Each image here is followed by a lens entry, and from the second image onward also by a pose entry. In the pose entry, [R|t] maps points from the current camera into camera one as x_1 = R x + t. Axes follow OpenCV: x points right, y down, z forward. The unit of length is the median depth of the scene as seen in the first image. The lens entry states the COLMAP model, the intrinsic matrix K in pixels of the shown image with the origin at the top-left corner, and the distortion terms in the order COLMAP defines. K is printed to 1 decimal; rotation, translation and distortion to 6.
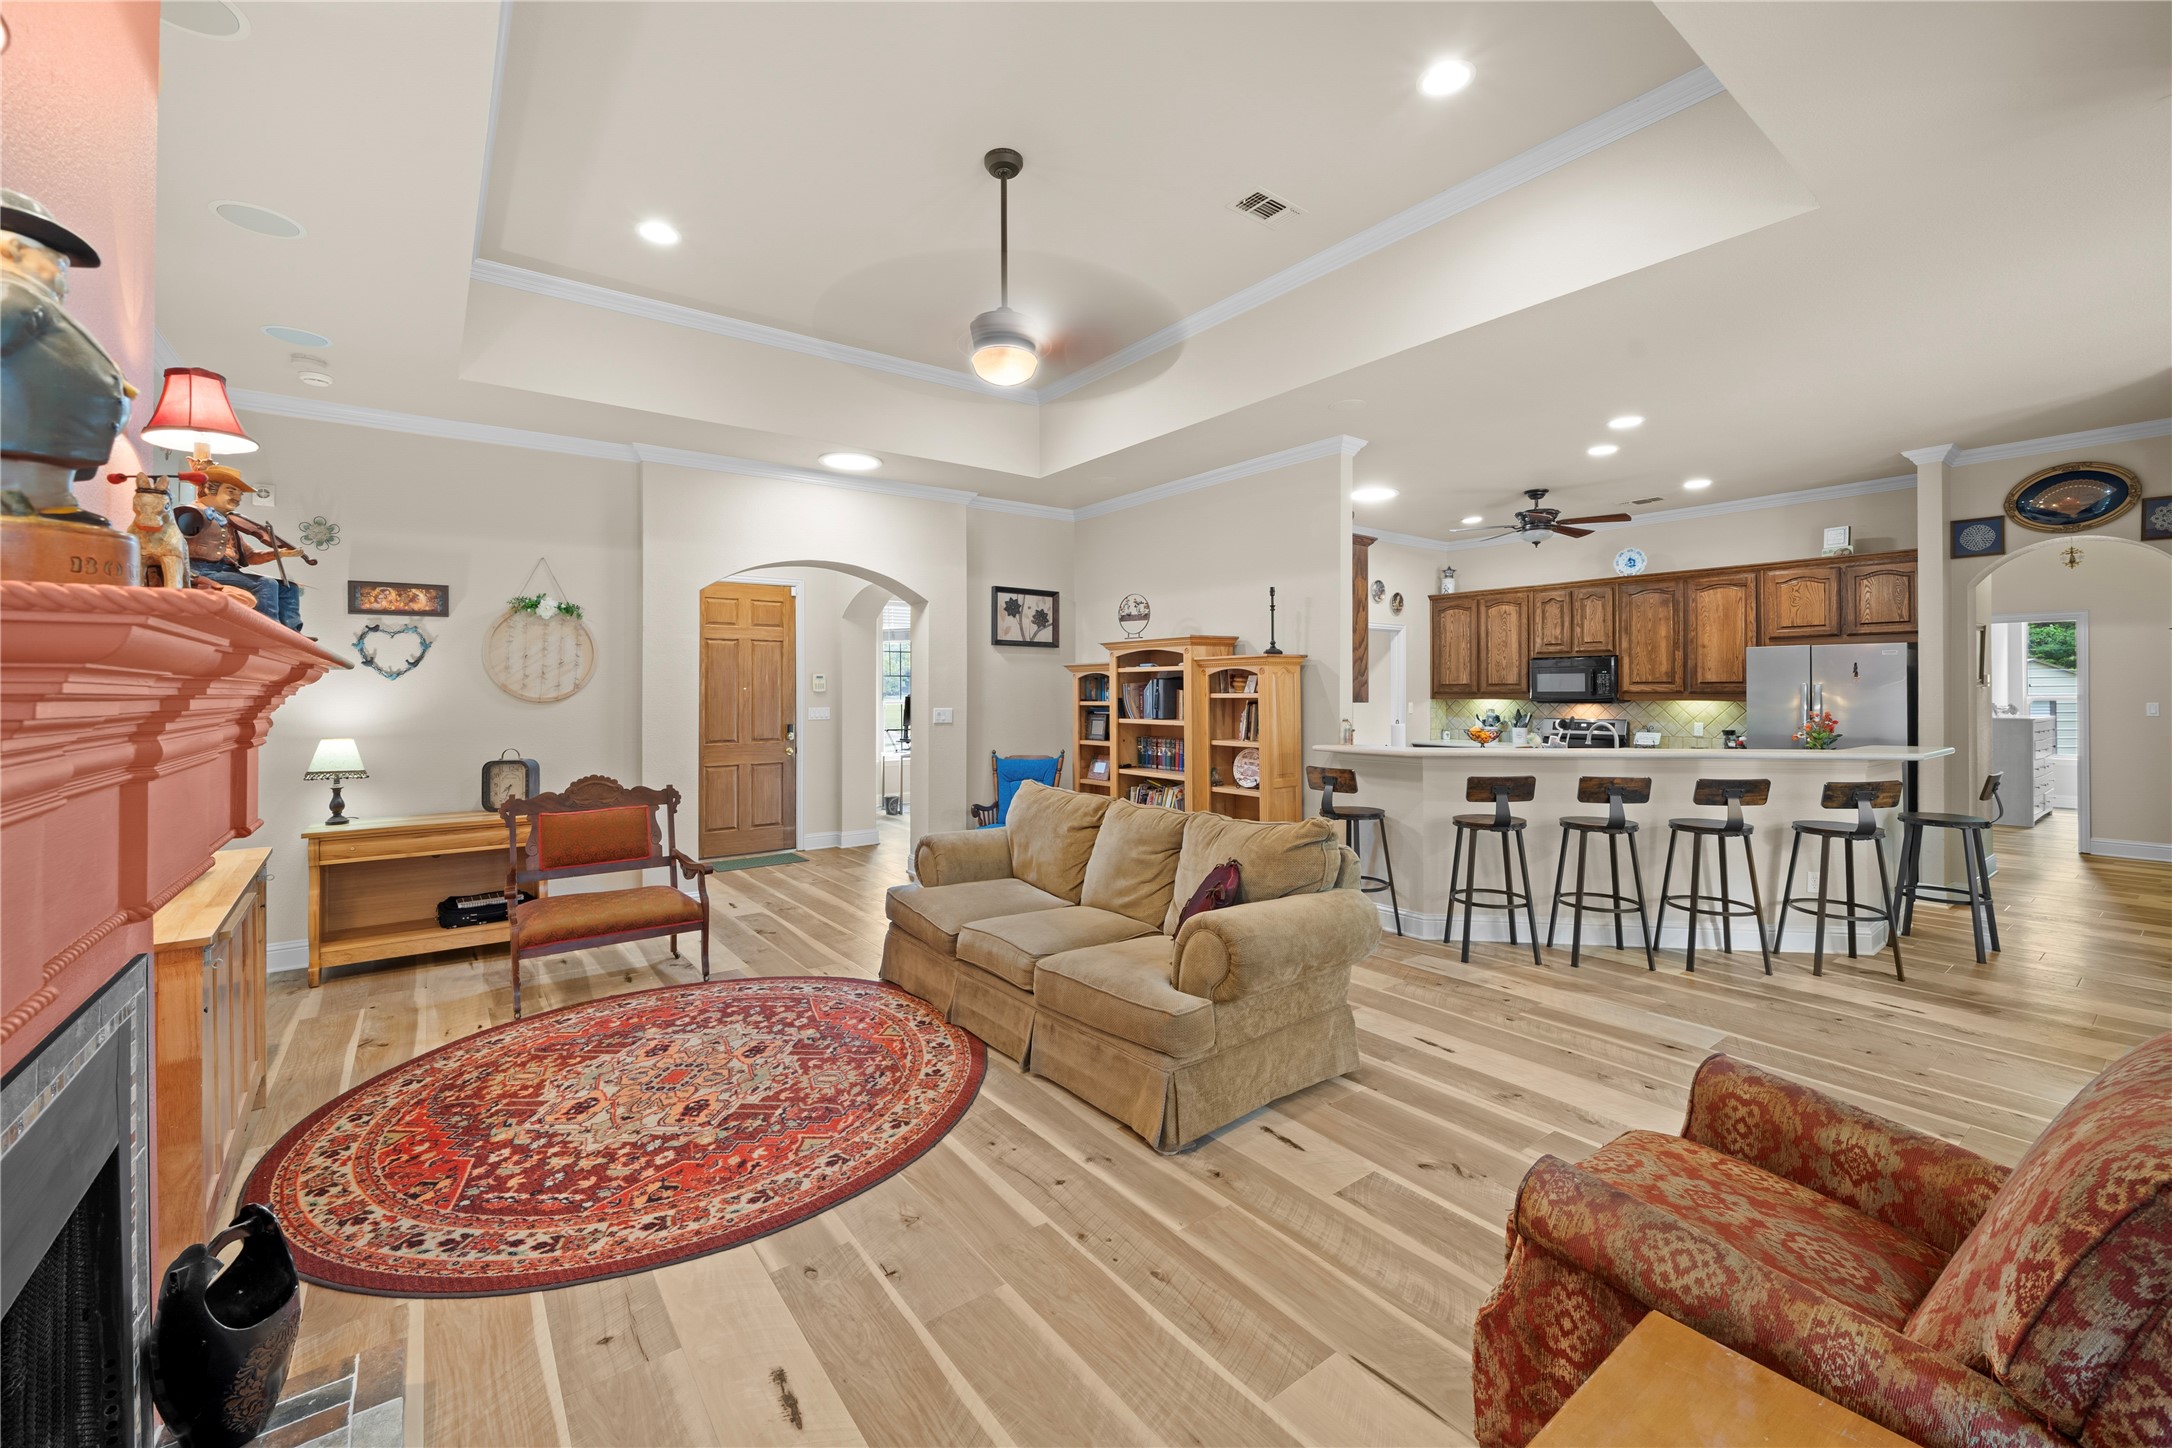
lens RADIAL K [[864.8, 0, 1086.3], [0, 864.8, 689.4], [0, 0, 1]] dist [-0.000922, -0.002151]
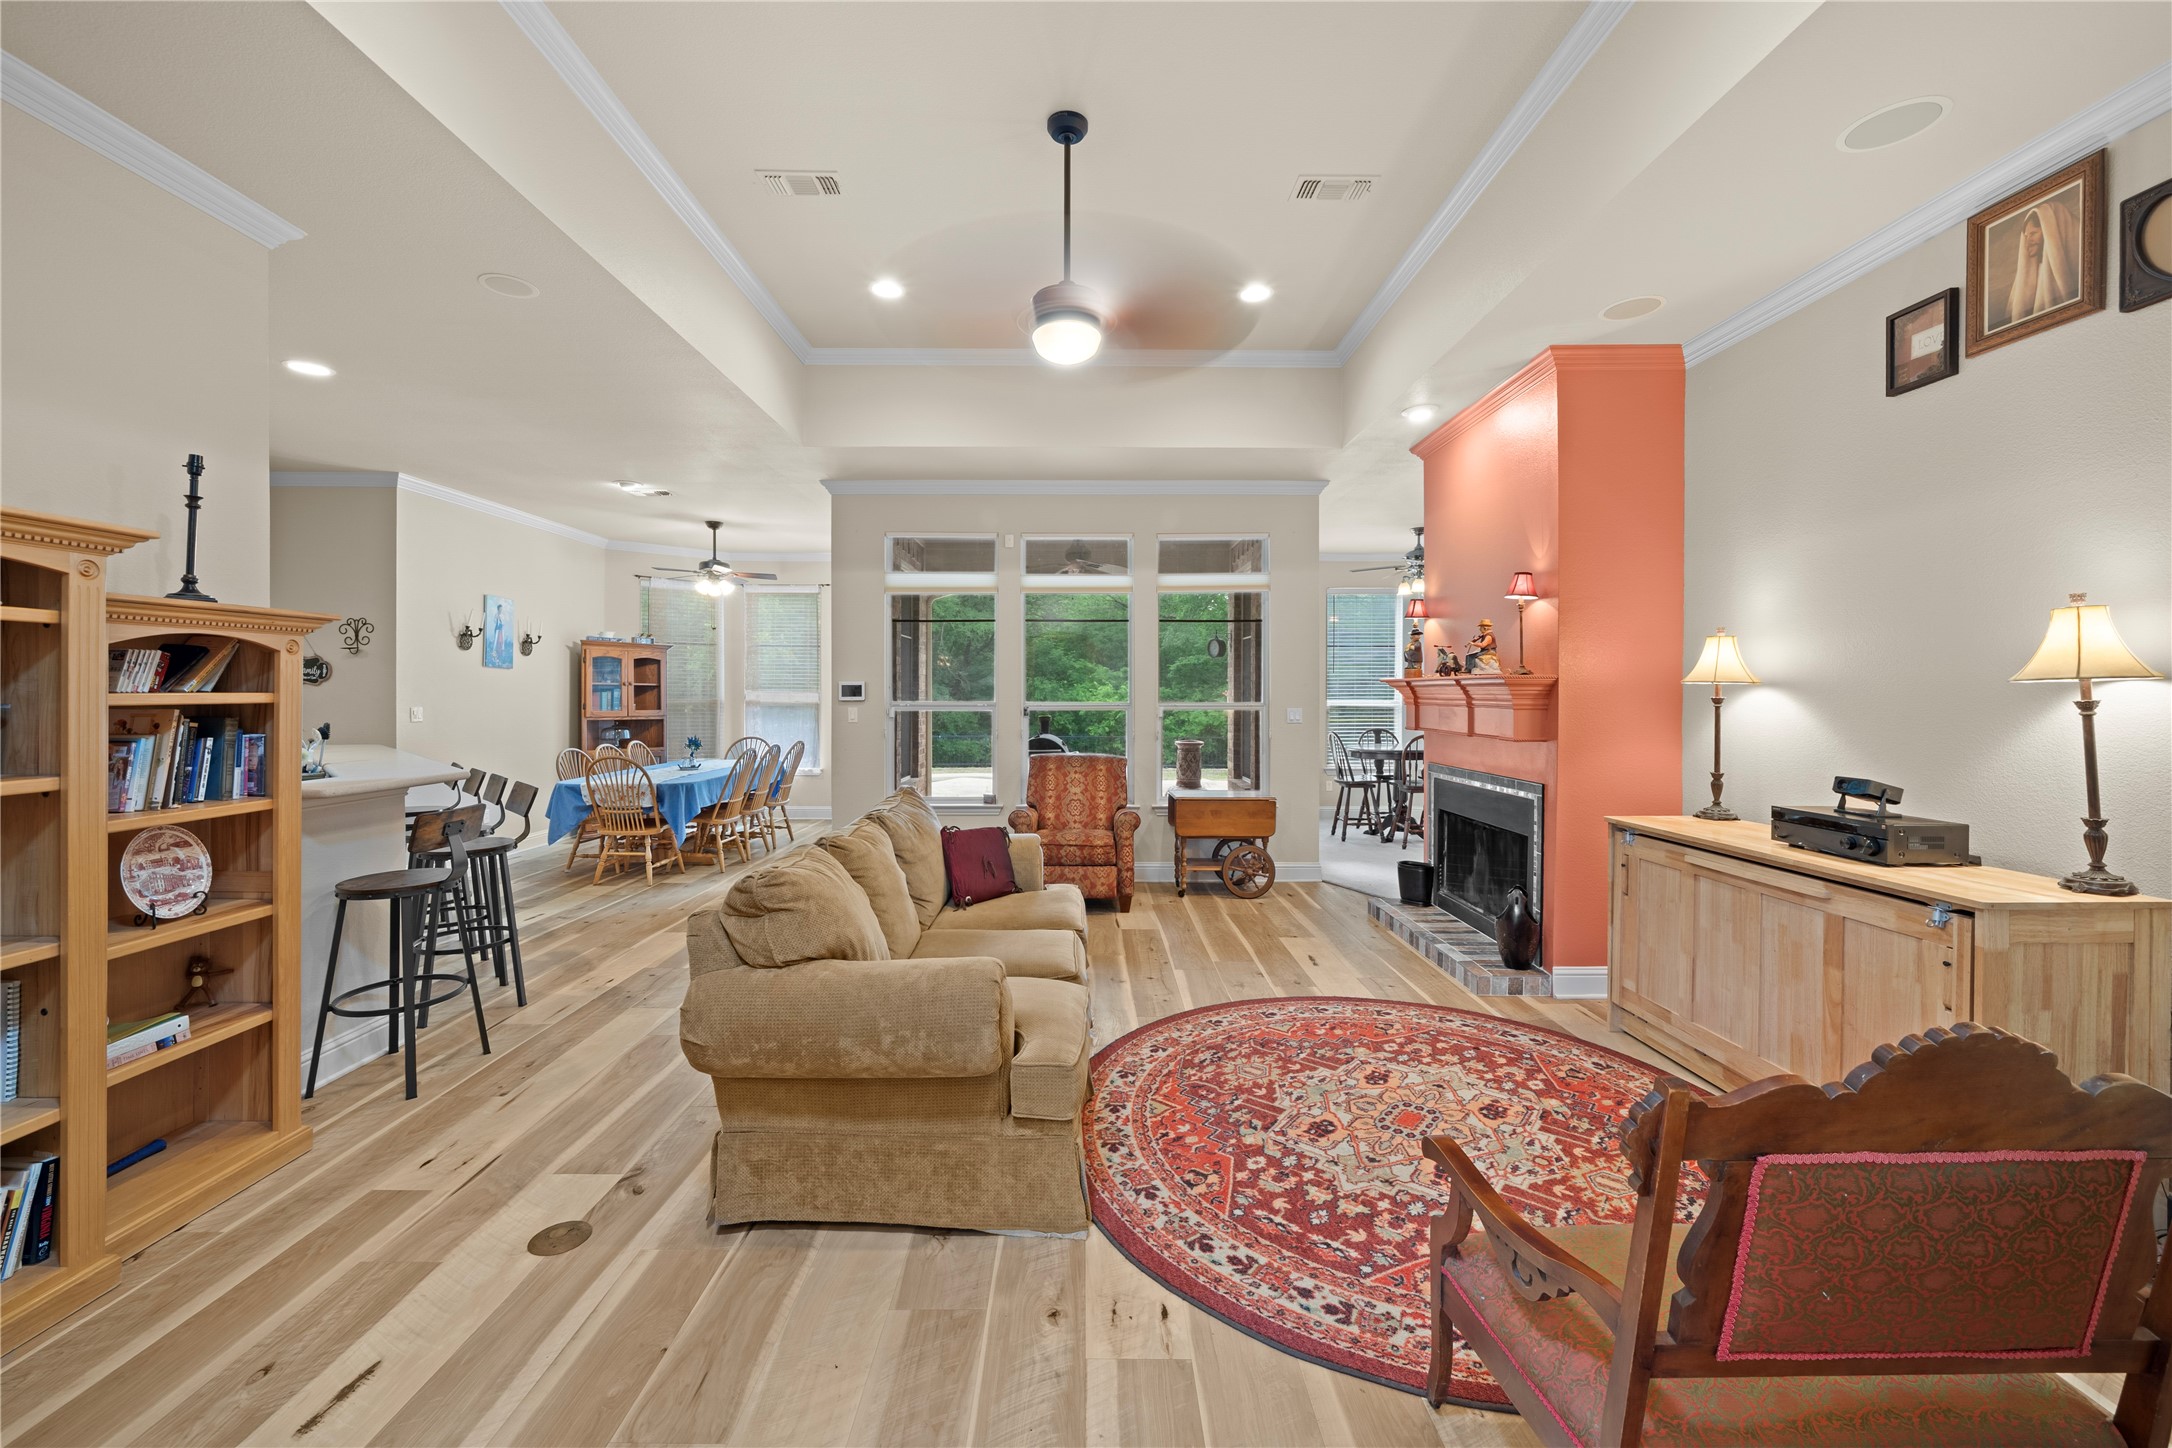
lens RADIAL K [[864.8, 0, 1074.2], [0, 864.8, 704.3], [0, 0, 1]] dist [-0.000922, -0.002151]
pose [[-0.793745, -0.004920, 0.608230, -0.441188], [0.001031, 0.999955, 0.009433, 0.006607], [-0.608249, 0.008114, -0.793705, 1.138295]]
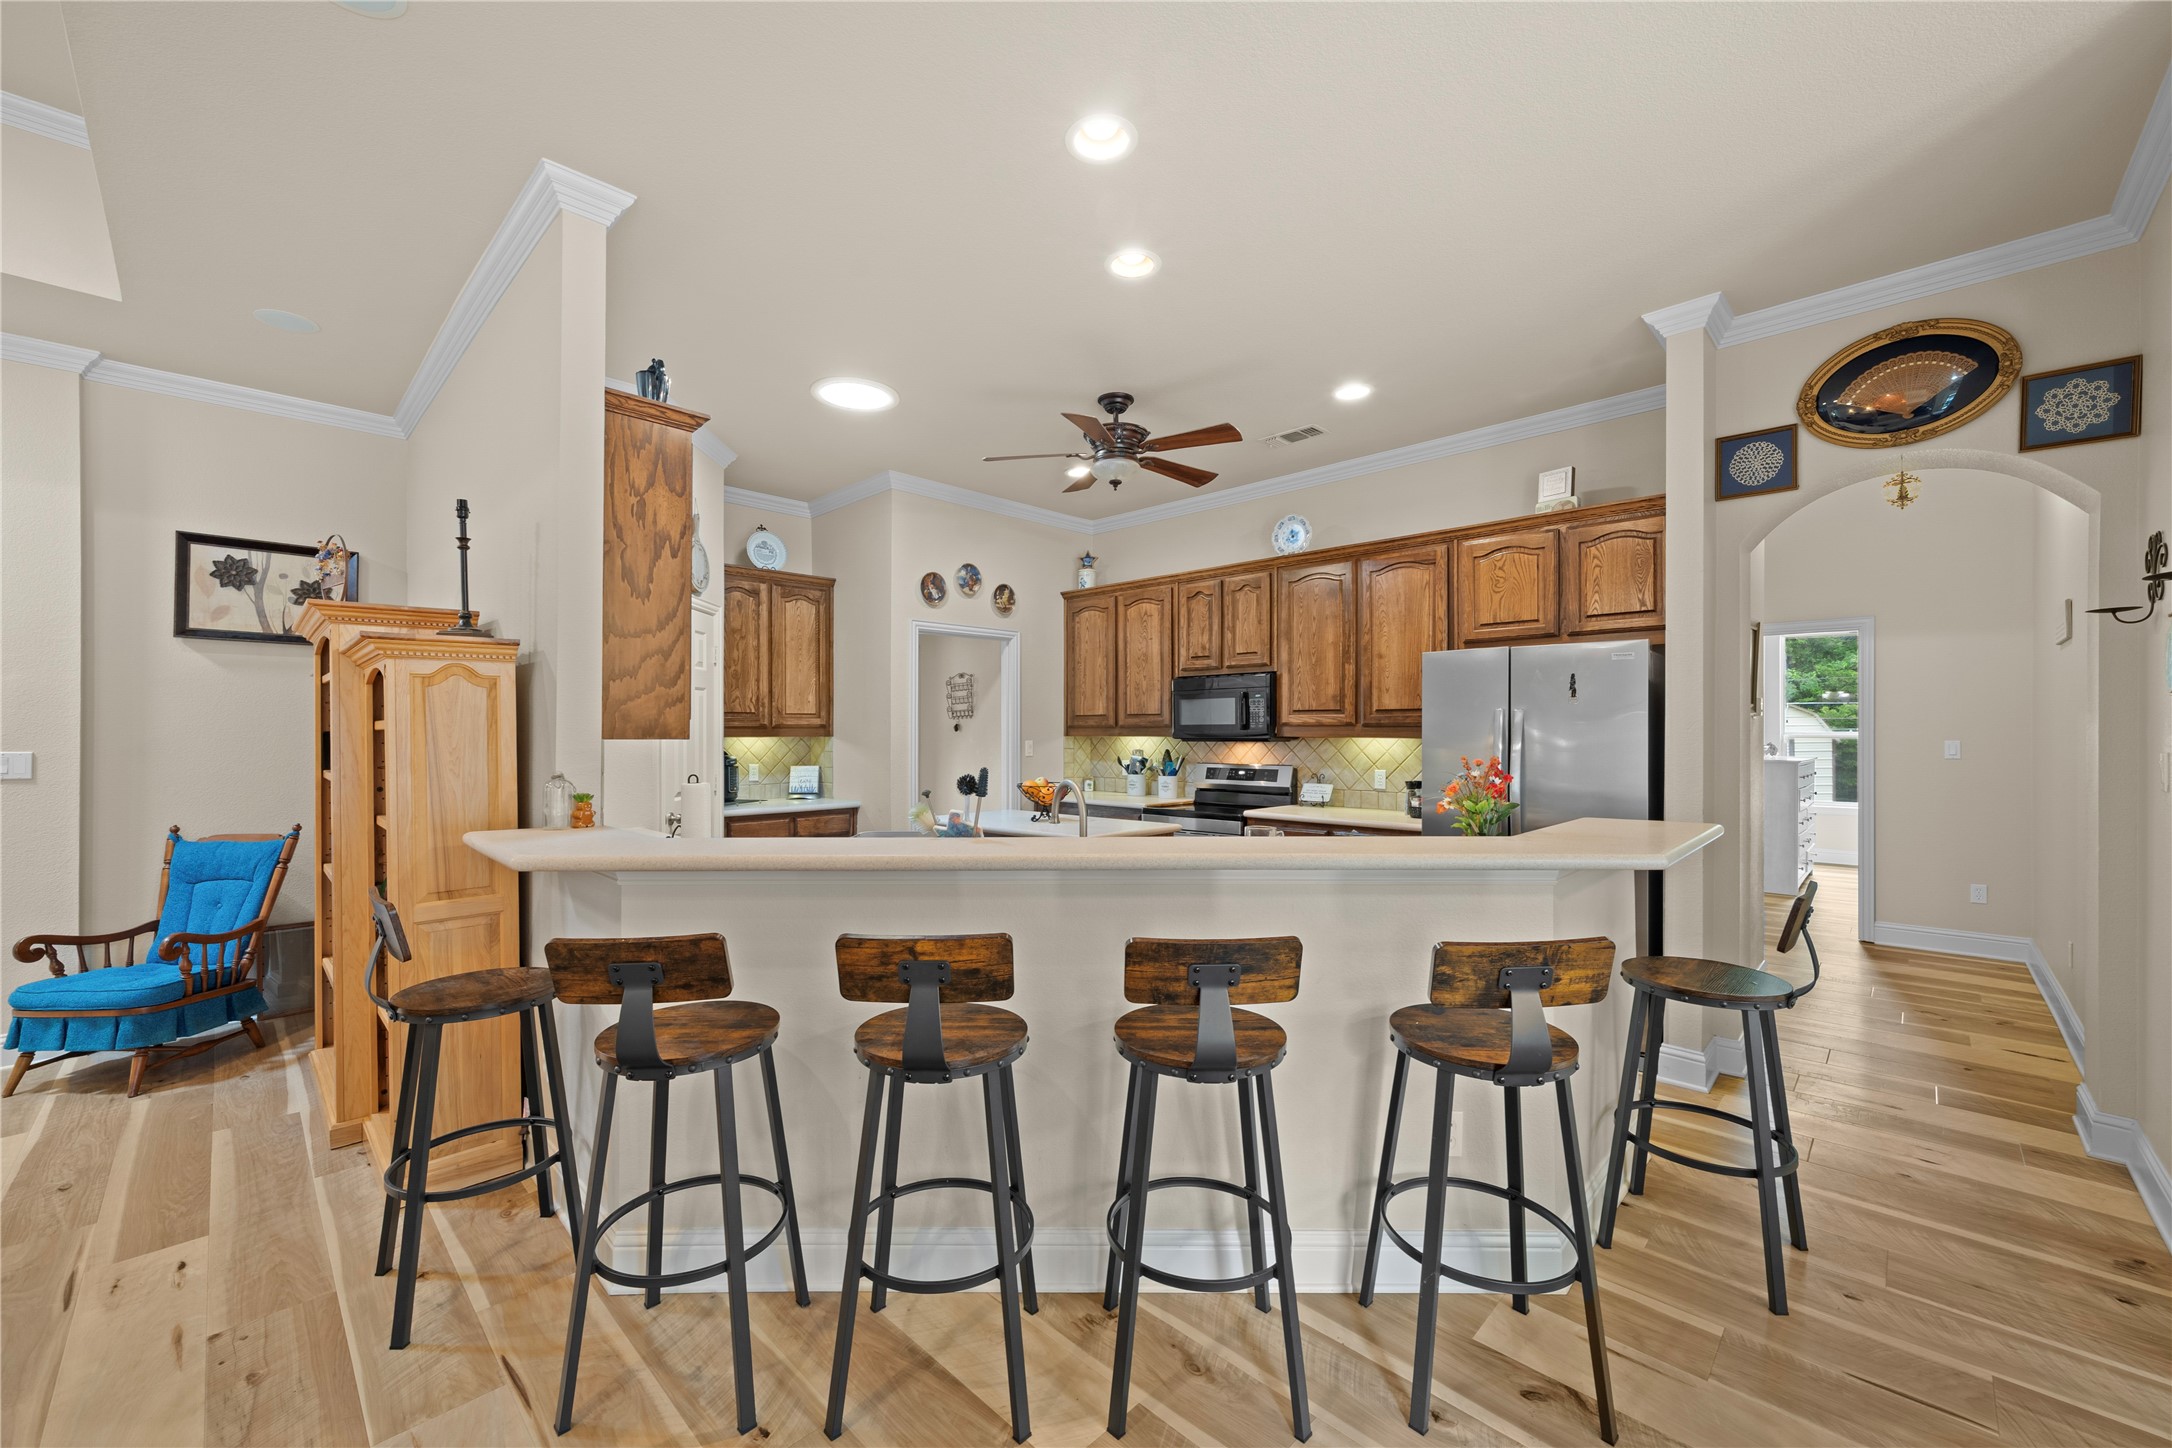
lens RADIAL K [[864.8, 0, 1050.0], [0, 864.8, 729.6], [0, 0, 1]] dist [-0.000922, -0.002151]
pose [[0.990923, 0.002066, 0.134418, 0.501843], [-0.002091, 0.999998, 0.000042, 0.009315], [-0.134418, -0.000323, 0.990925, 0.505216]]
